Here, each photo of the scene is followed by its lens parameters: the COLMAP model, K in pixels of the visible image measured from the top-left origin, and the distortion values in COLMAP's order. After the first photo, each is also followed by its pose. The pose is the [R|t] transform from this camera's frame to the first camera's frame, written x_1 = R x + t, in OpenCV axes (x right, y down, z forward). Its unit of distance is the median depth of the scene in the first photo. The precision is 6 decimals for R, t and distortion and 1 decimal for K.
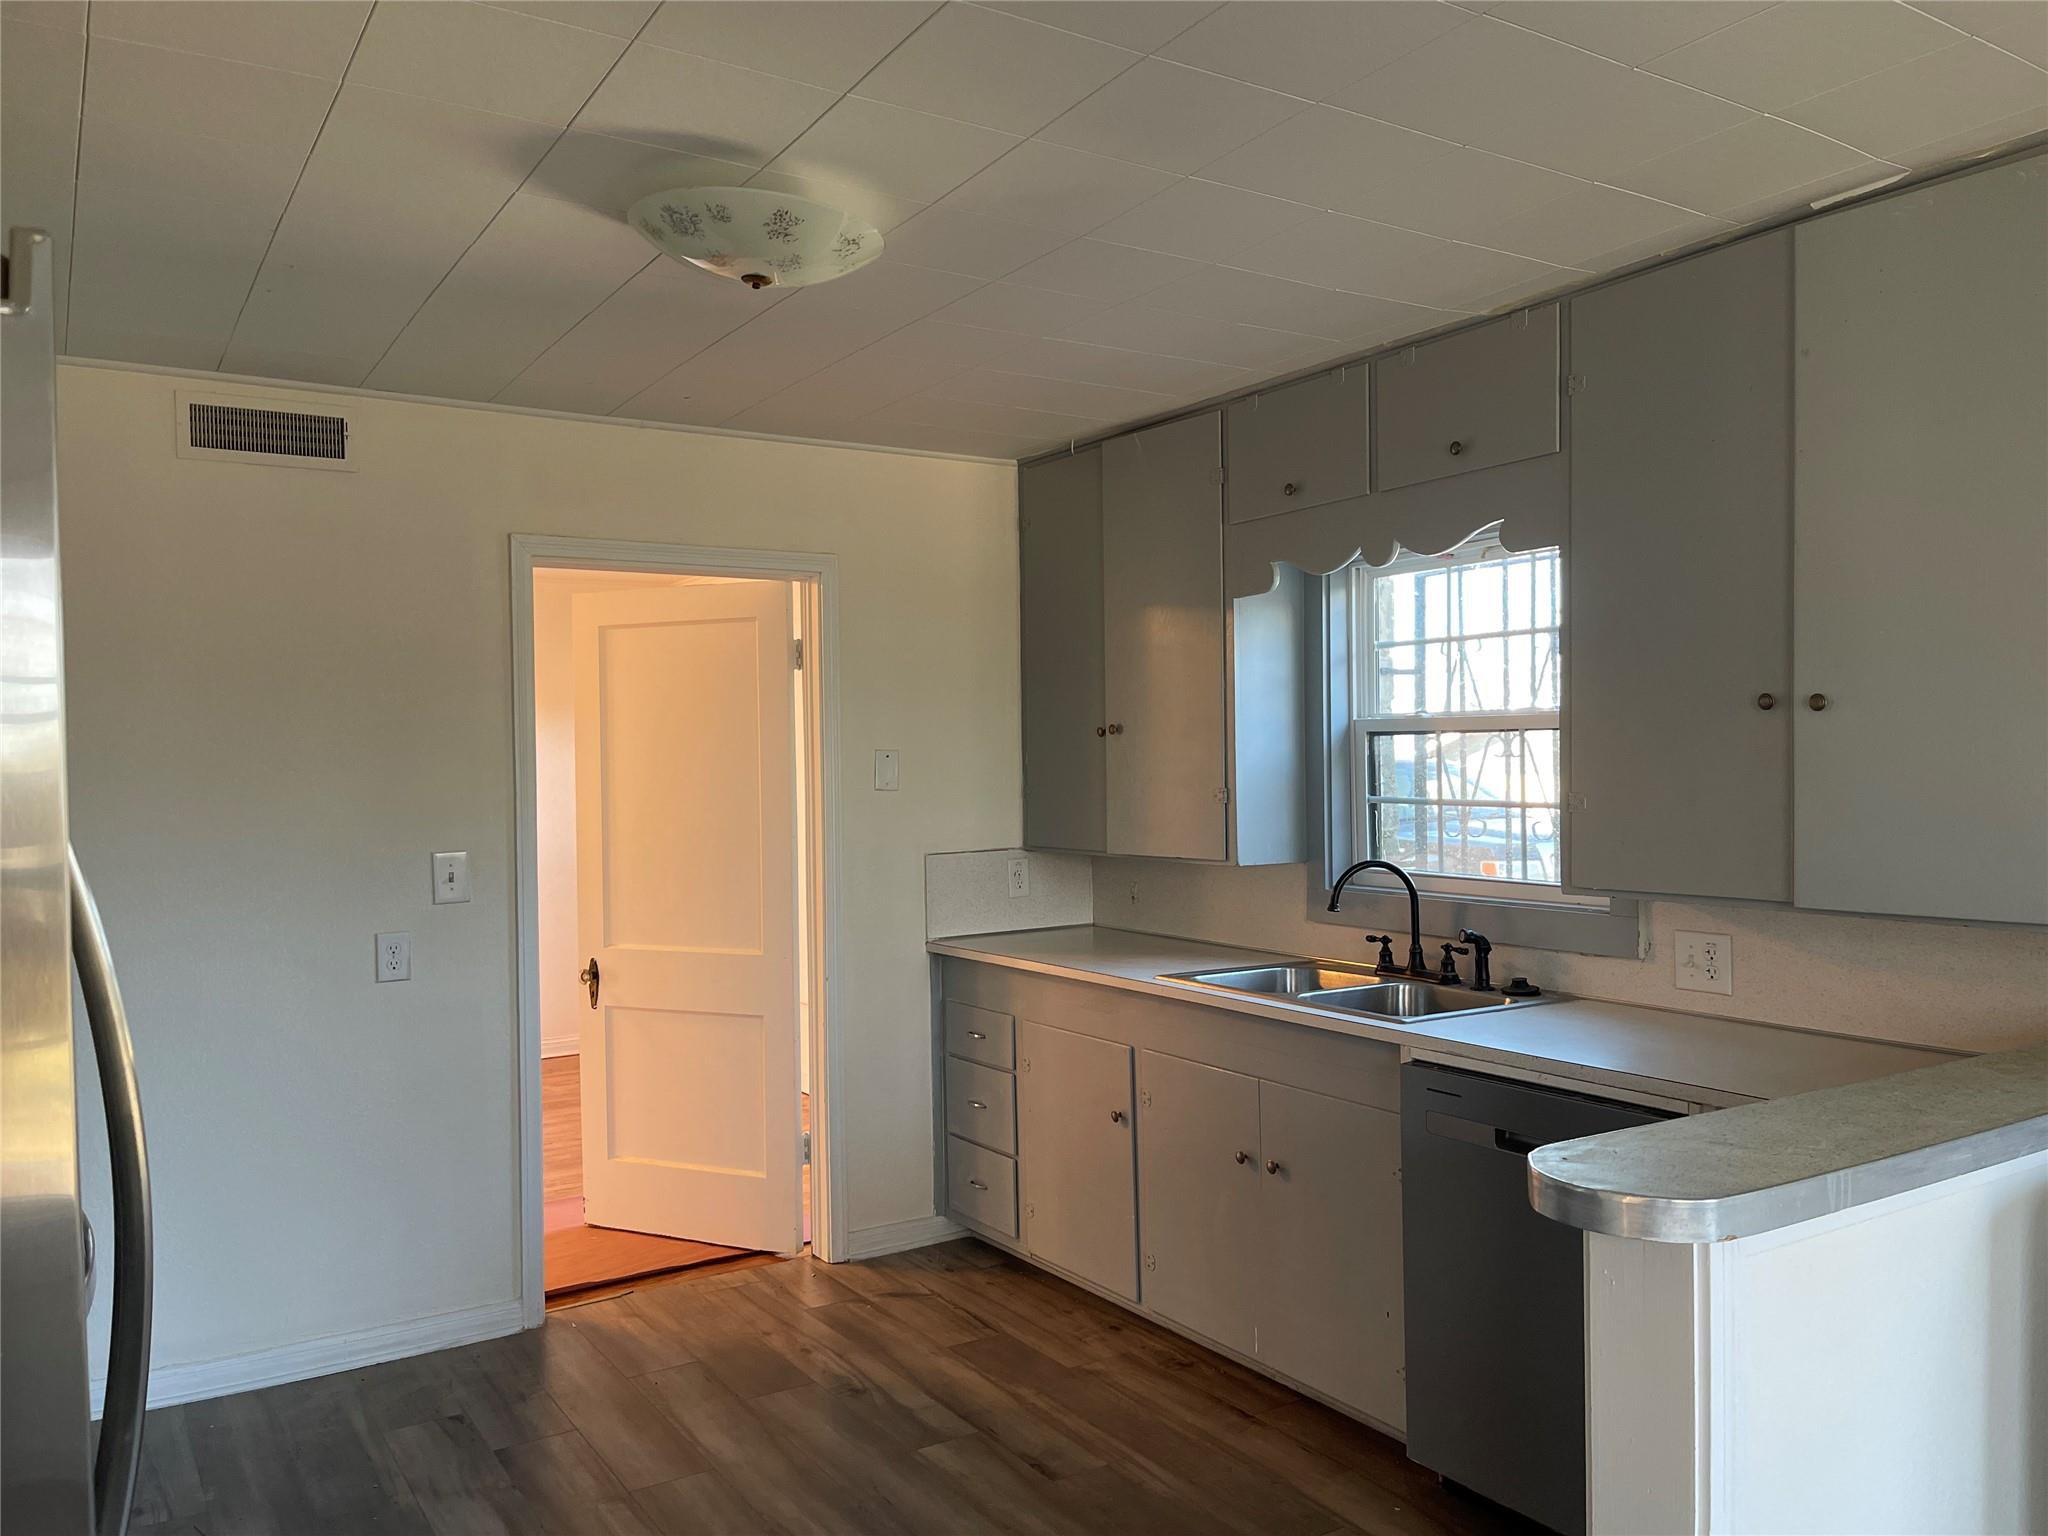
lens RADIAL K [[1533.2, 0, 1020.9], [0, 1533.2, 777.0], [0, 0, 1]] dist [0.081064, -0.115227]
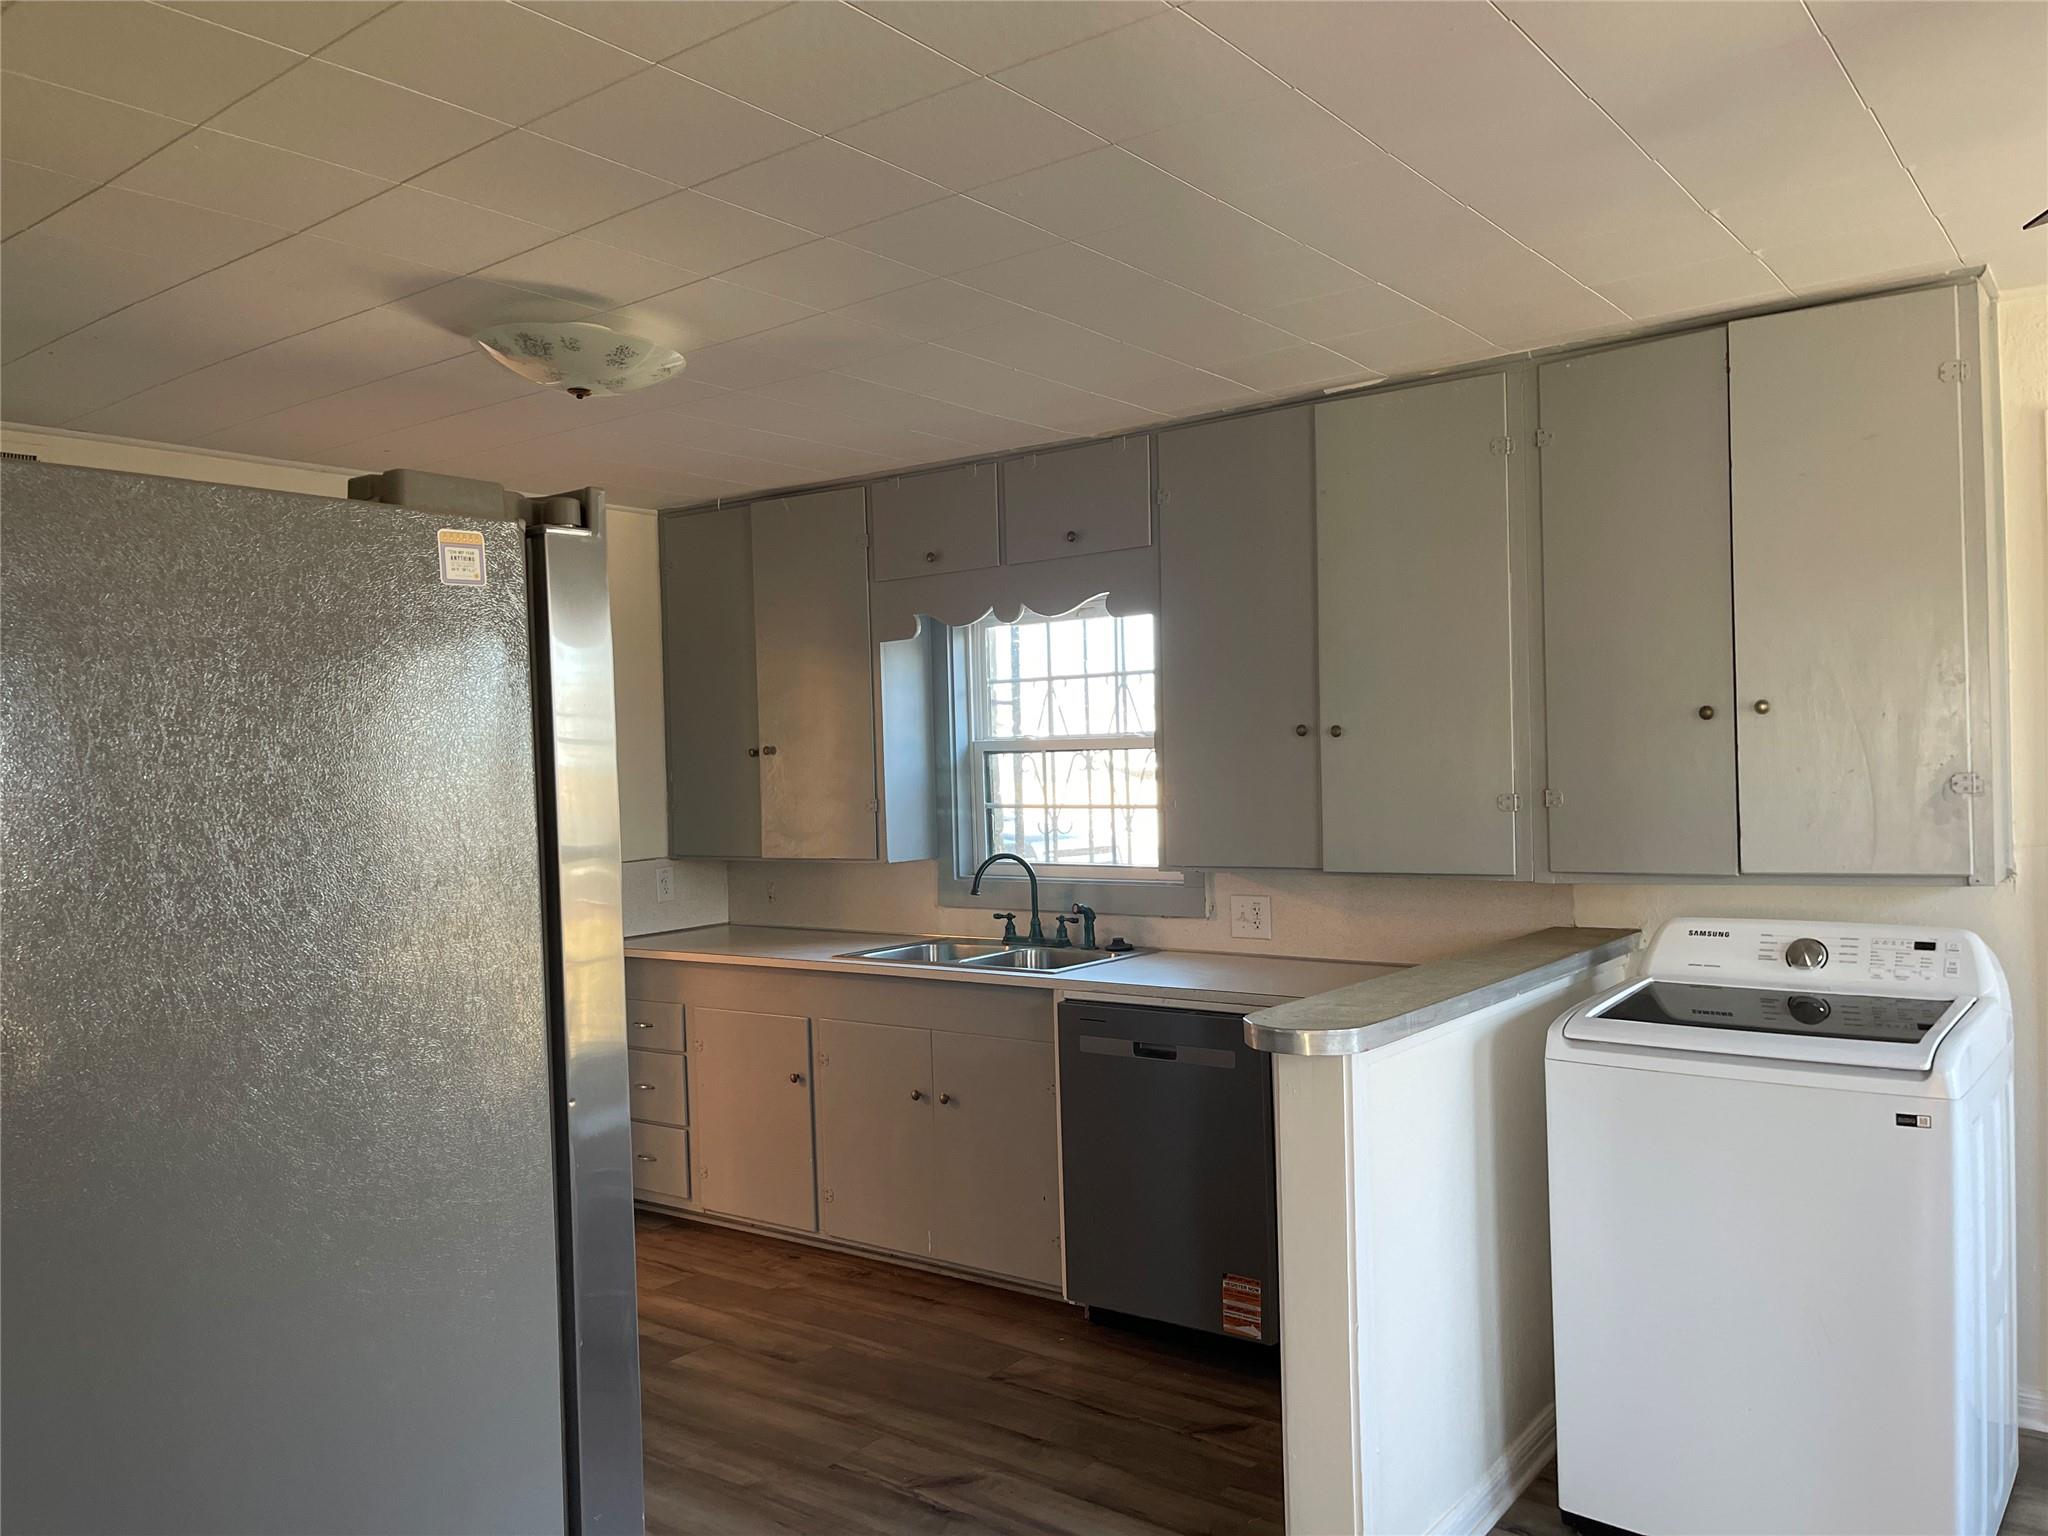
lens RADIAL K [[1533.2, 0, 1020.9], [0, 1533.2, 777.0], [0, 0, 1]] dist [0.081064, -0.115227]
pose [[0.939432, -0.016782, 0.342325, -0.190865], [0.019442, 0.999802, -0.004340, -0.002958], [-0.342184, 0.010733, 0.939572, -0.190735]]
